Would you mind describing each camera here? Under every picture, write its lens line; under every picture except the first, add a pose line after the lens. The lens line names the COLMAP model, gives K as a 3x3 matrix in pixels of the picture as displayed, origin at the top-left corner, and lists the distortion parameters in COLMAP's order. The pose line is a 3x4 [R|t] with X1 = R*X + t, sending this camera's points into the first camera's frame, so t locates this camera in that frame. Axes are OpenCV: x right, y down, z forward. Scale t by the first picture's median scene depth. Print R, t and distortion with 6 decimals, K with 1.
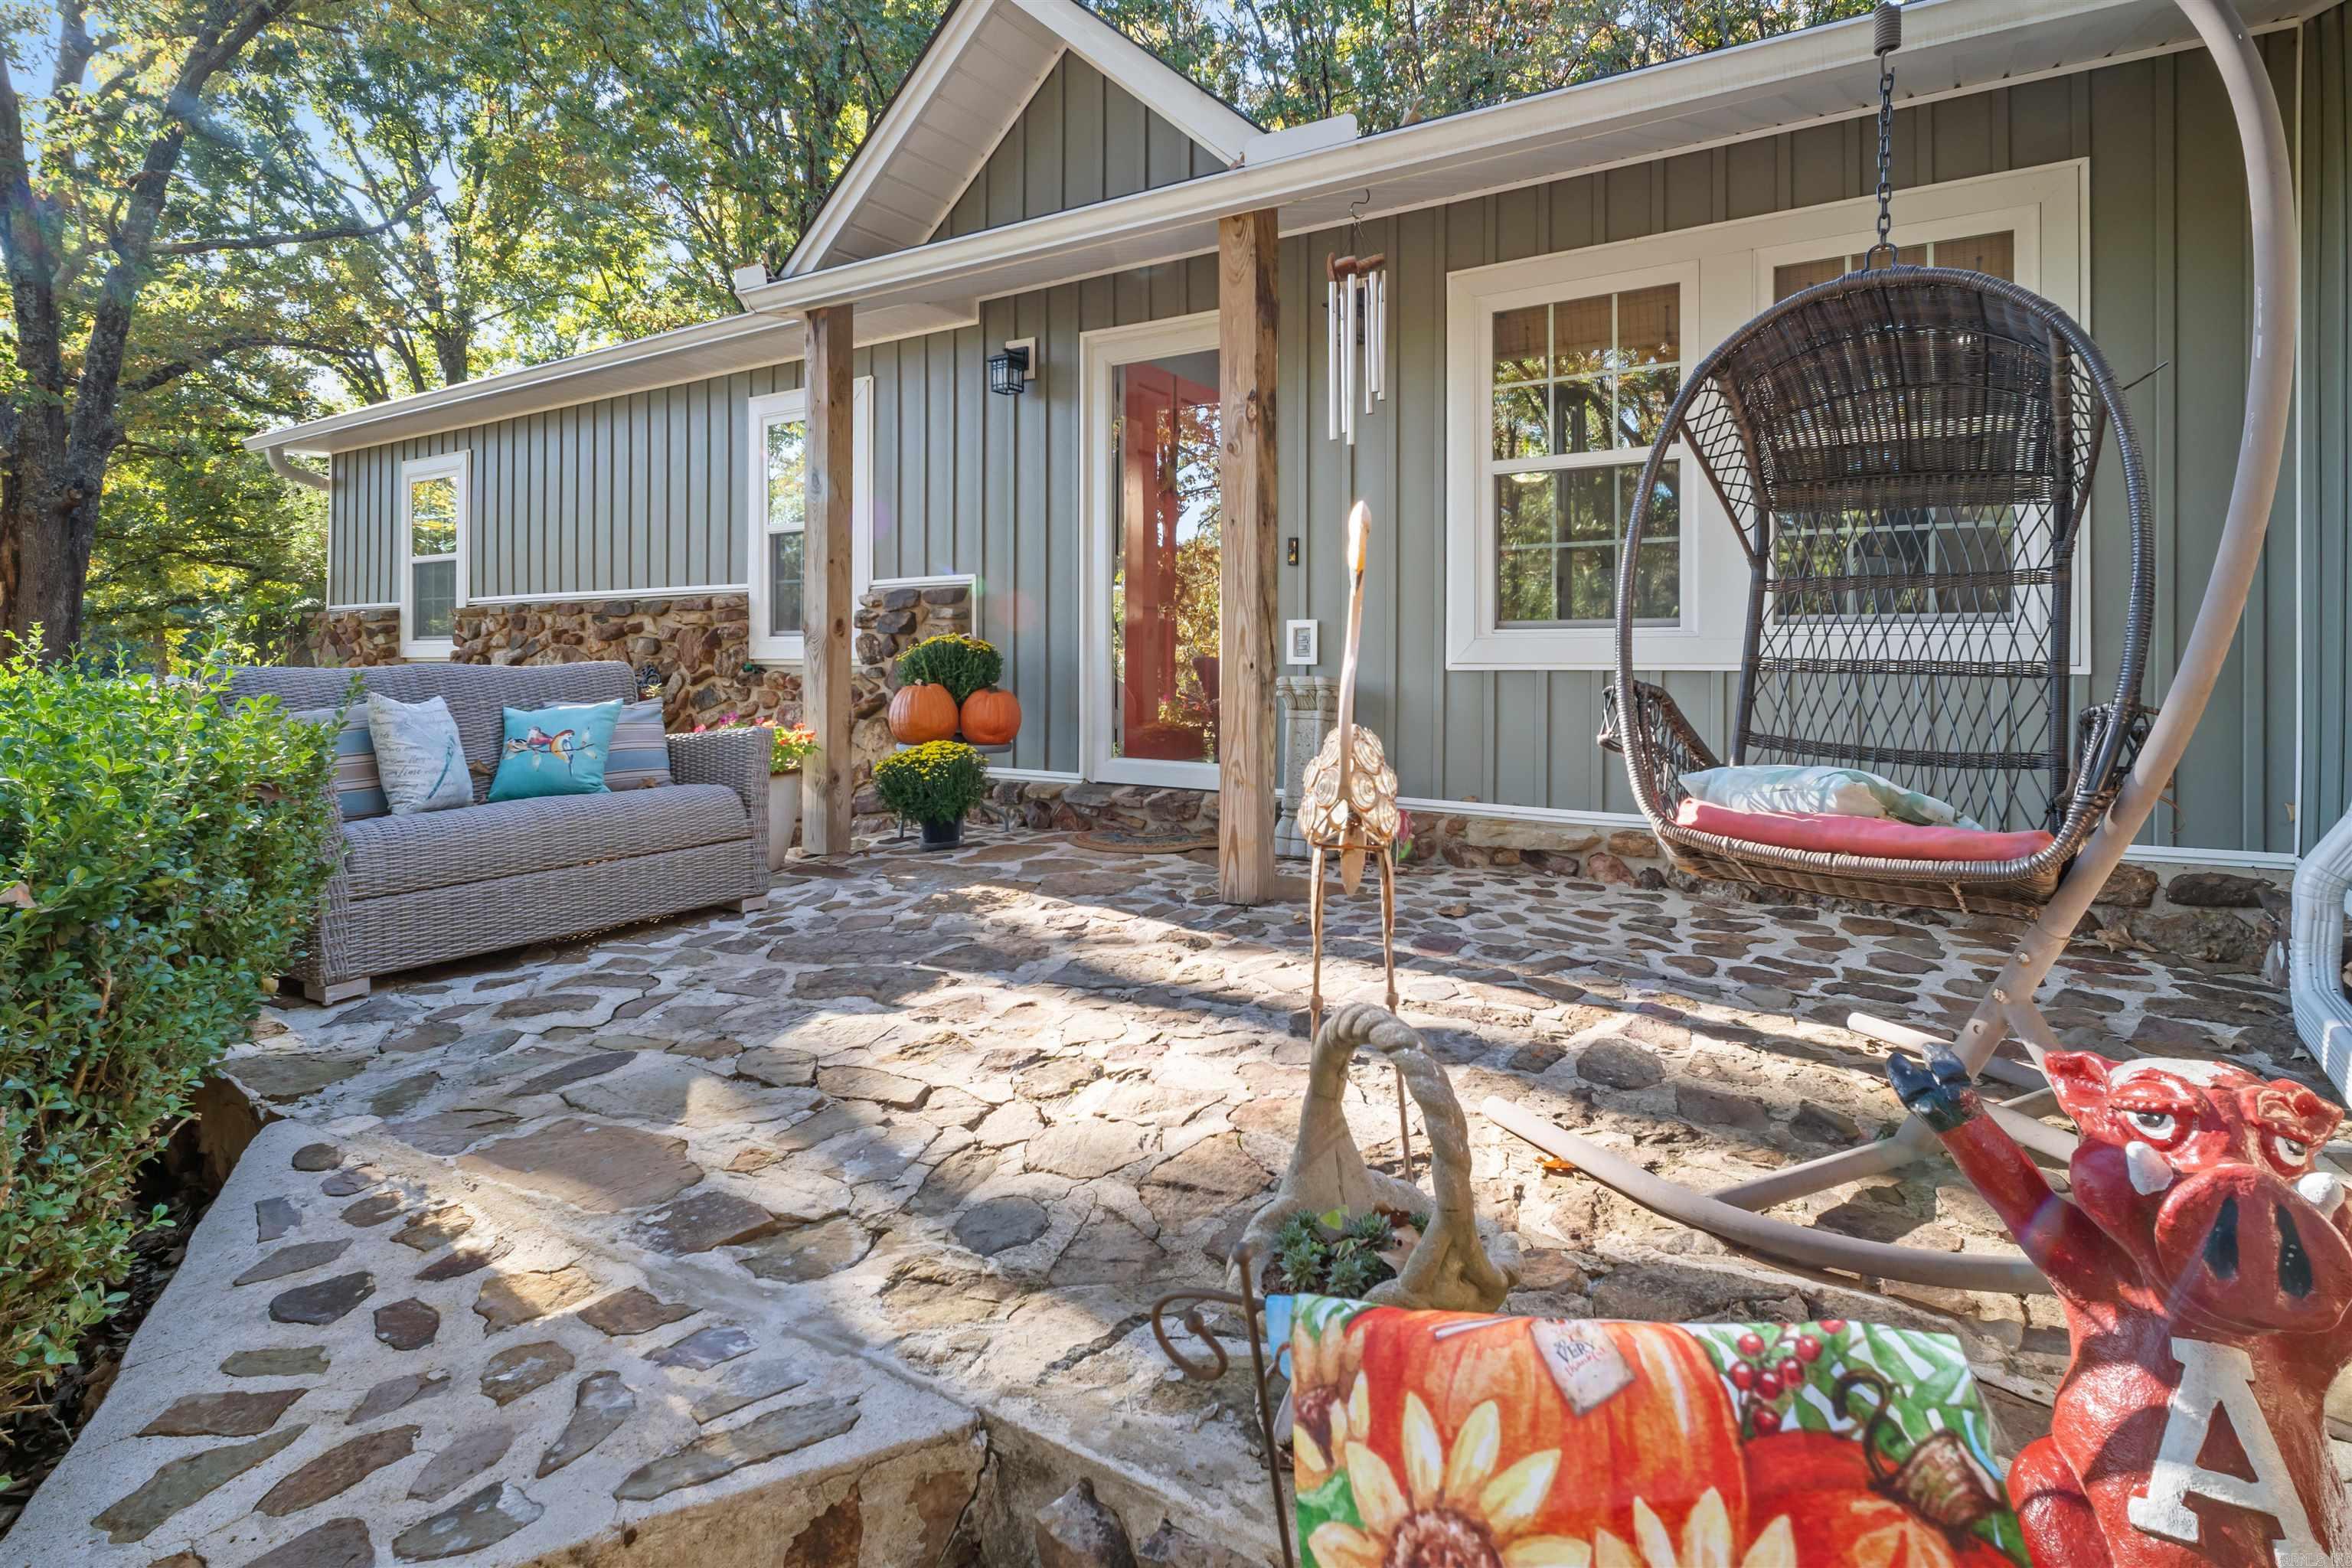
lens RADIAL K [[1122.7, 0, 1187.3], [0, 1122.7, 642.7], [0, 0, 1]] dist [-0.002512, -0.001658]
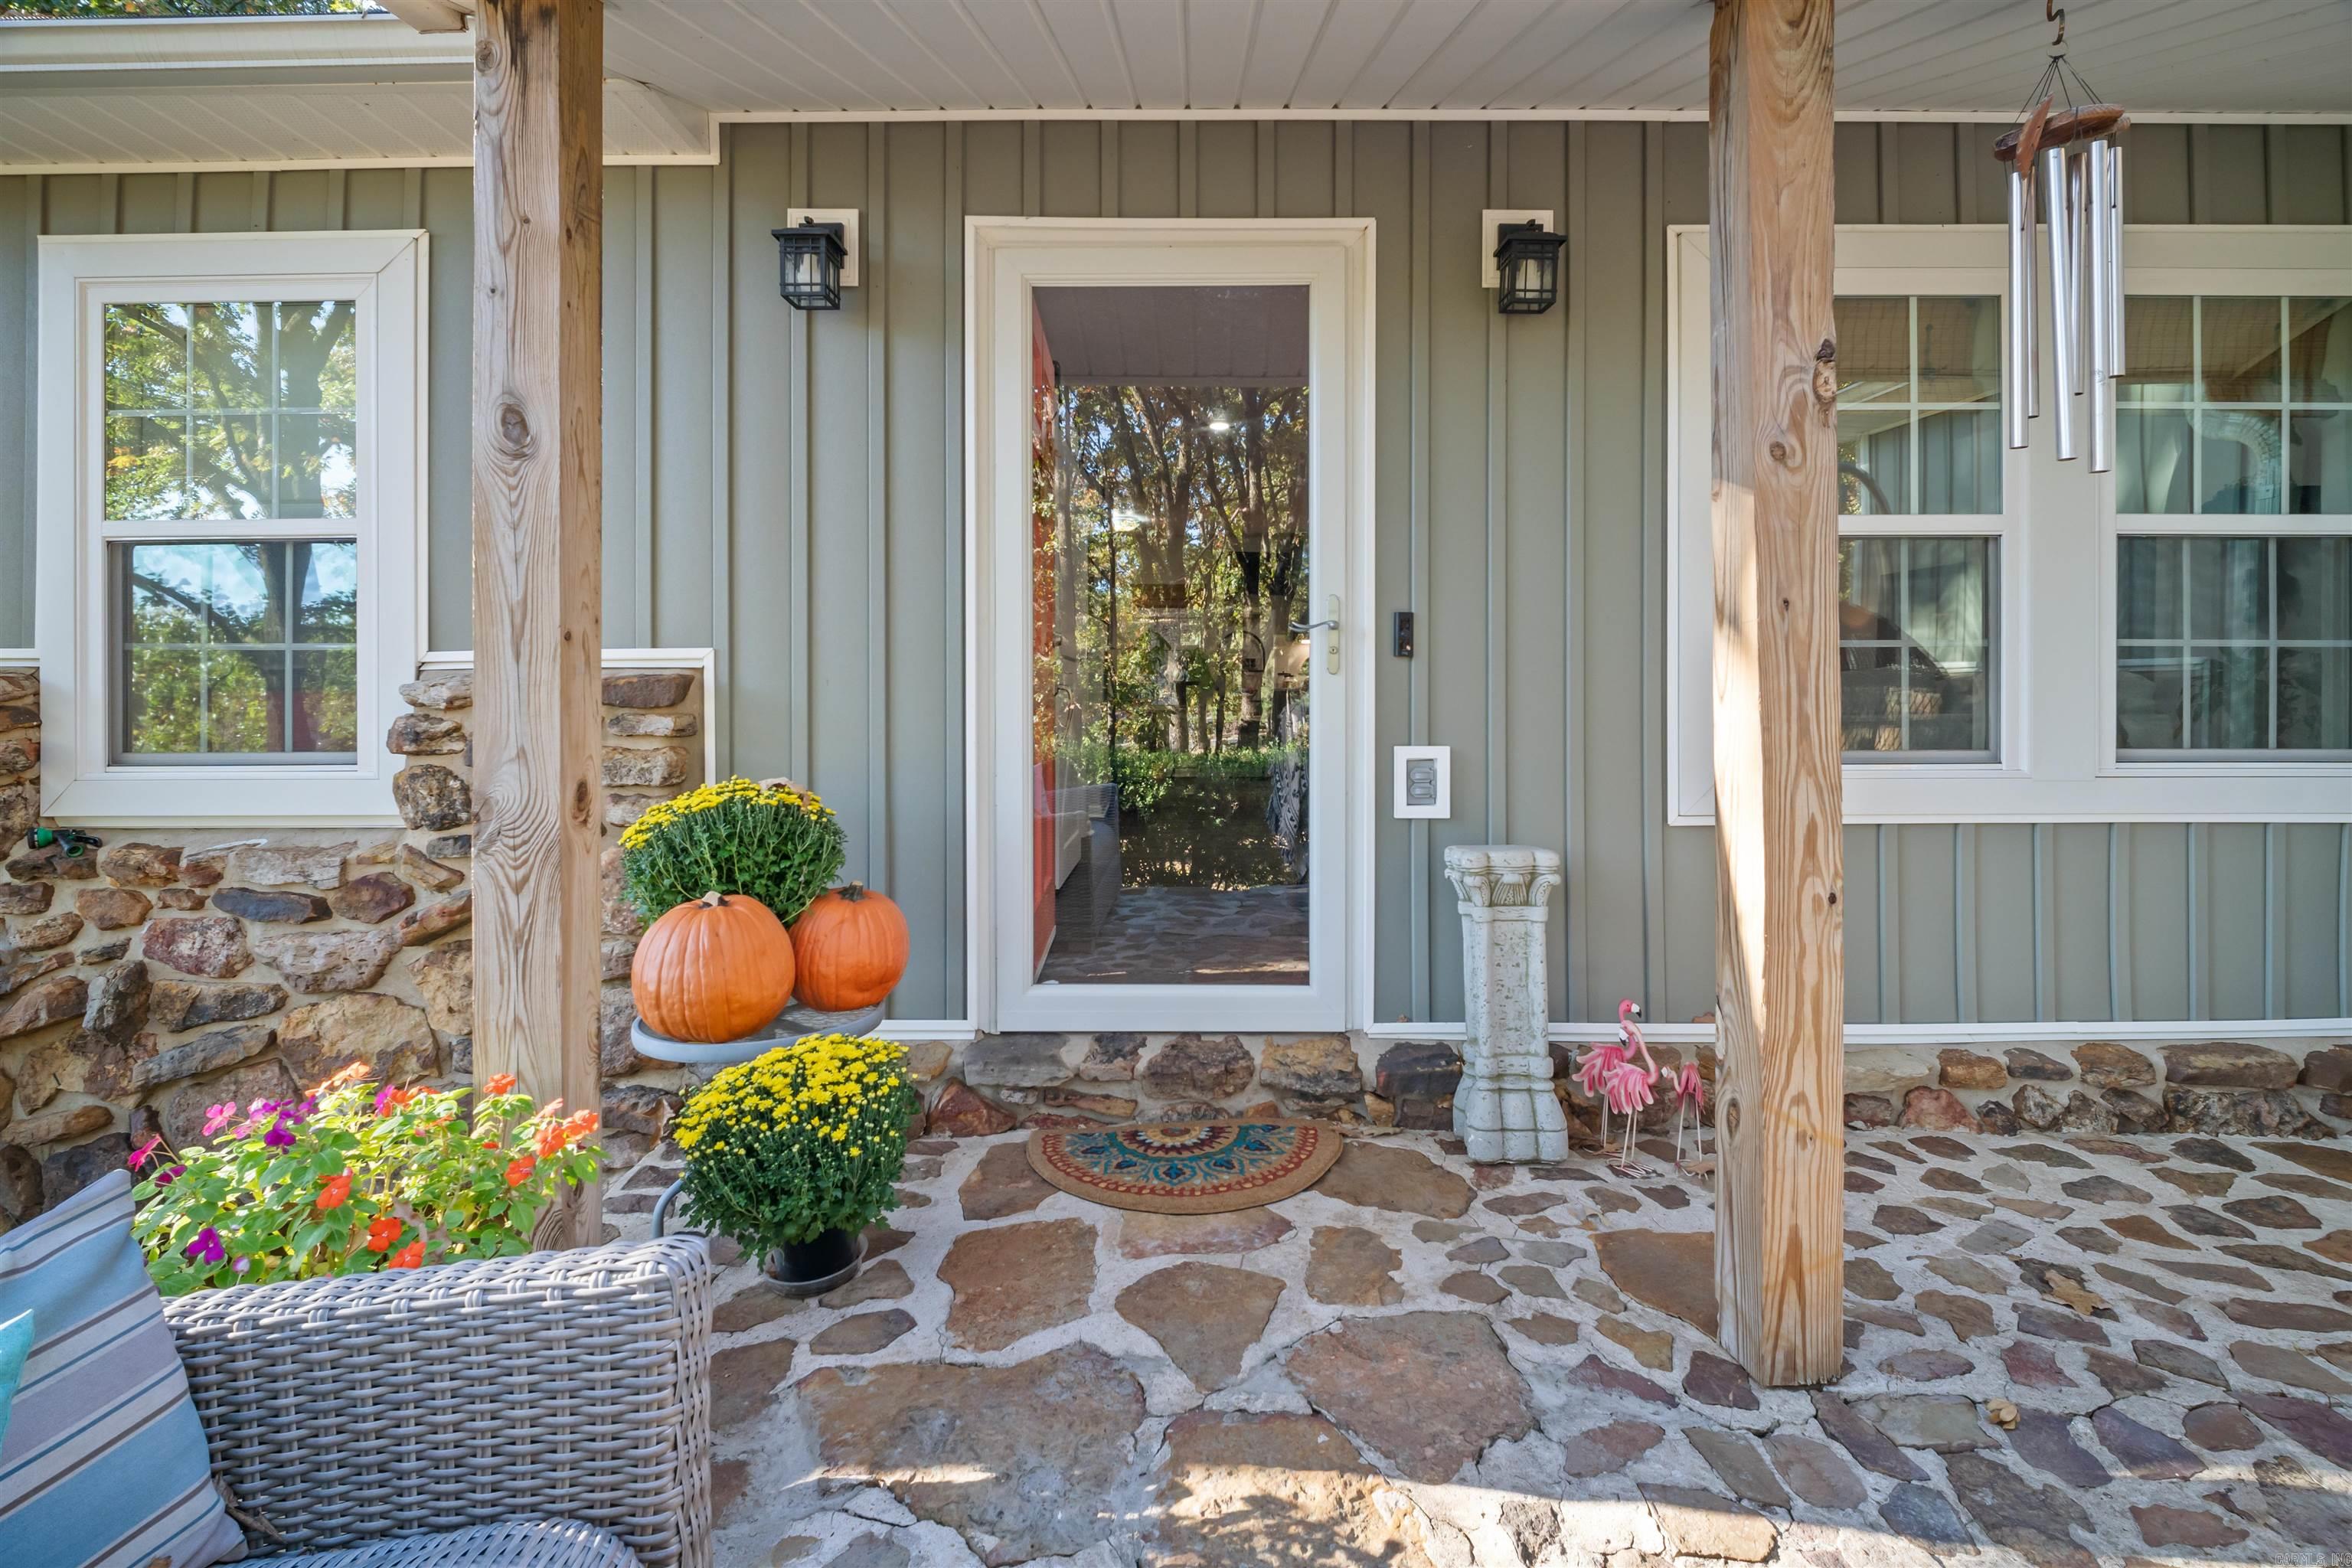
lens RADIAL K [[1122.0, 0, 1170.0], [0, 1122.0, 688.0], [0, 0, 1]] dist [-0.002518, -0.000625]
pose [[0.853471, -0.003059, 0.521131, -0.311507], [-0.000673, 0.999975, 0.006972, -0.052303], [-0.521140, -0.006301, 0.853448, 0.504163]]
